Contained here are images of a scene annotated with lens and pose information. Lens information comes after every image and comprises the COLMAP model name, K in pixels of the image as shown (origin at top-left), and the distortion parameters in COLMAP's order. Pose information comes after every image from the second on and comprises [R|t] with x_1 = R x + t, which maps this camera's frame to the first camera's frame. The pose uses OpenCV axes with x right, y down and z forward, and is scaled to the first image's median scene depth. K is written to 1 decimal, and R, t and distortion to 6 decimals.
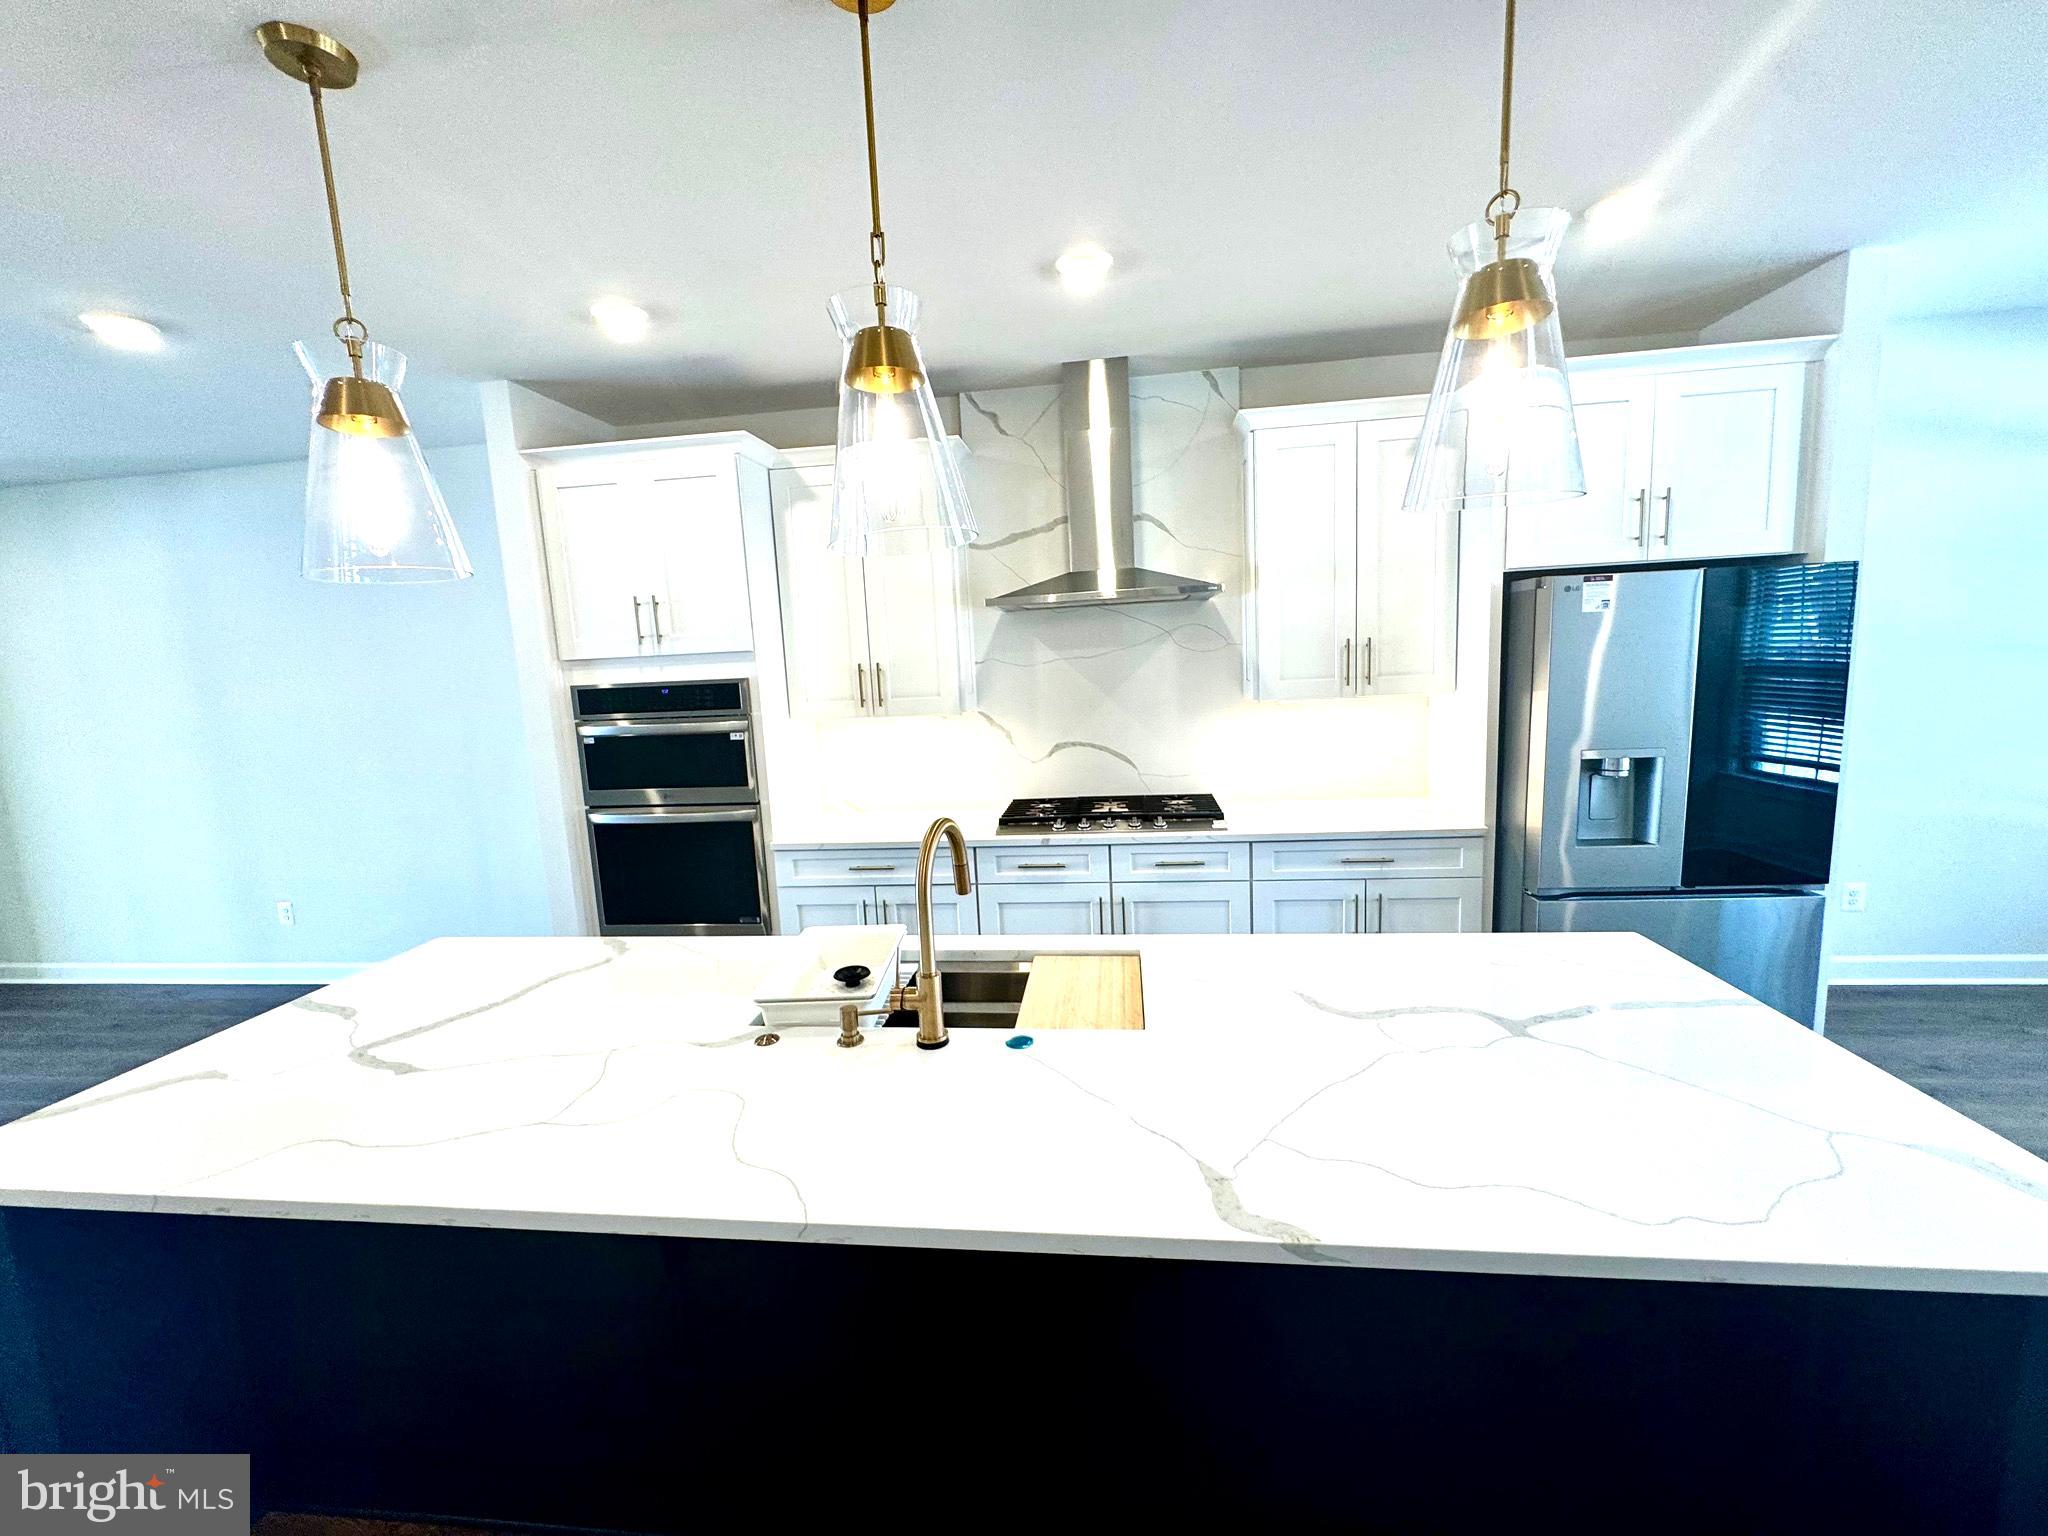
lens RADIAL K [[815.1, 0, 1020.5], [0, 815.1, 768.5], [0, 0, 1]] dist [0.002934, 0.000252]
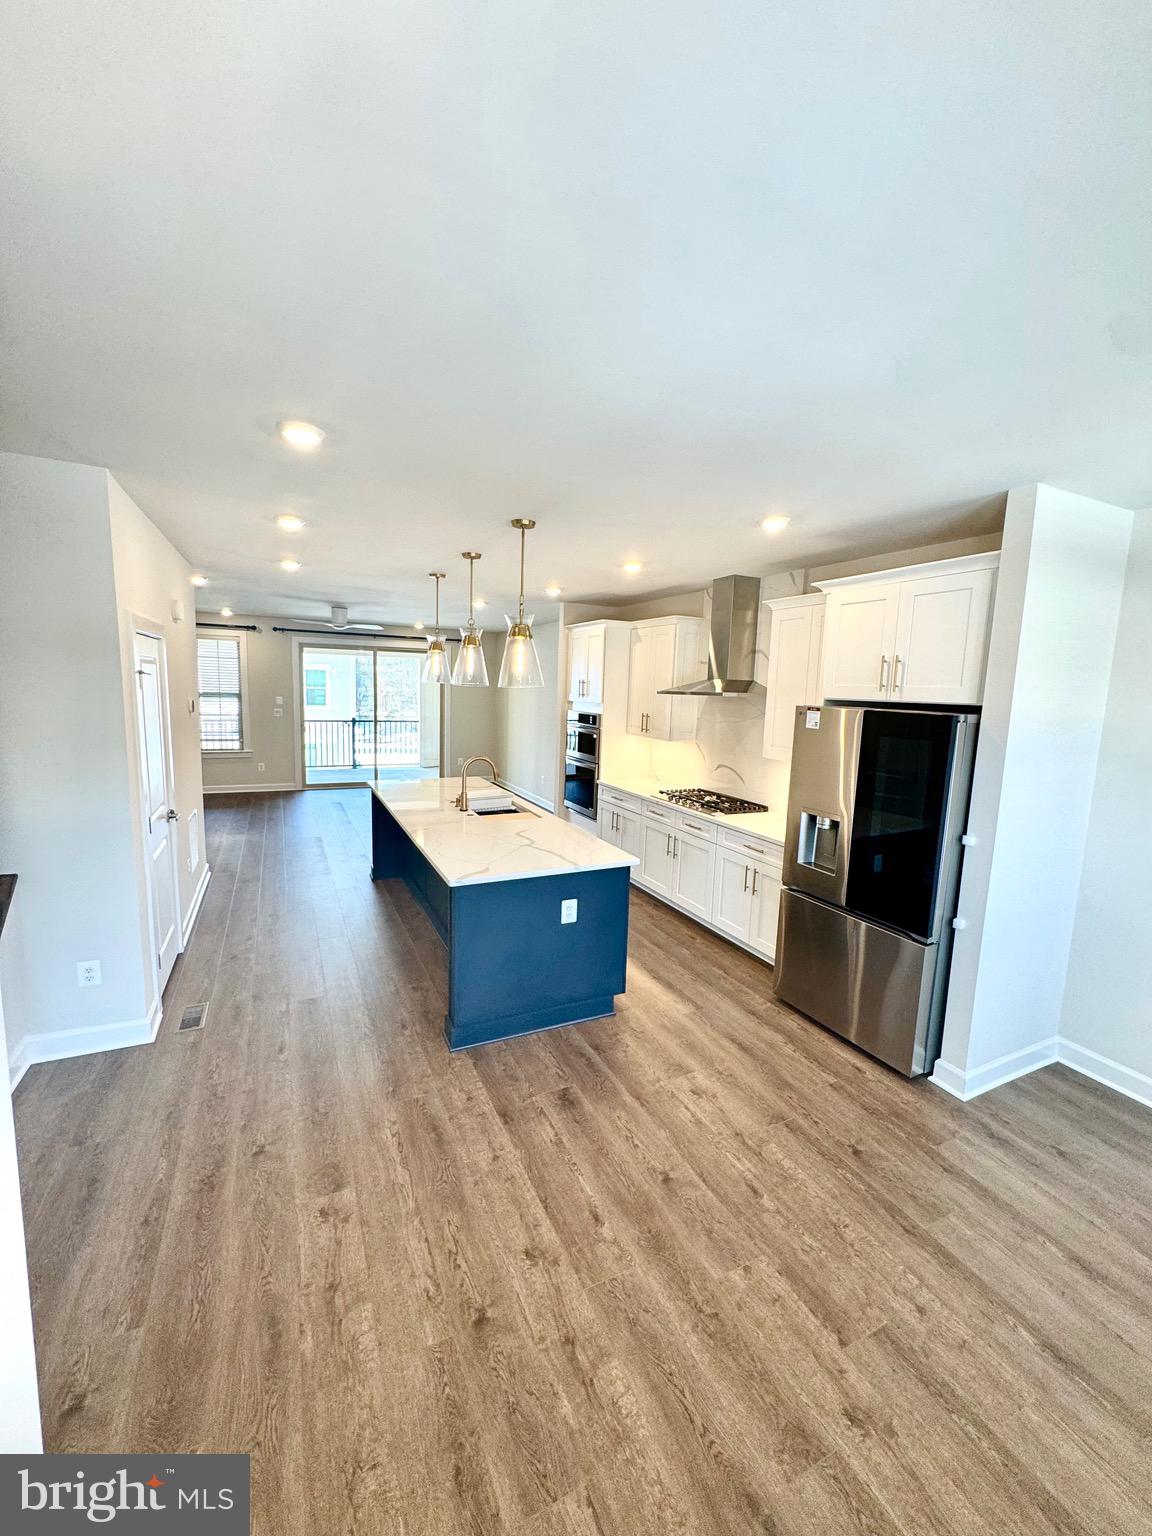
lens RADIAL K [[611.3, 0, 573.1], [0, 611.3, 766.7], [0, 0, 1]] dist [0.002934, 0.000252]
pose [[0.534938, 0.179630, -0.825575, 1.173594], [-0.181166, 0.978797, 0.095580, -0.112199], [0.825240, 0.098436, 0.556138, -0.103363]]
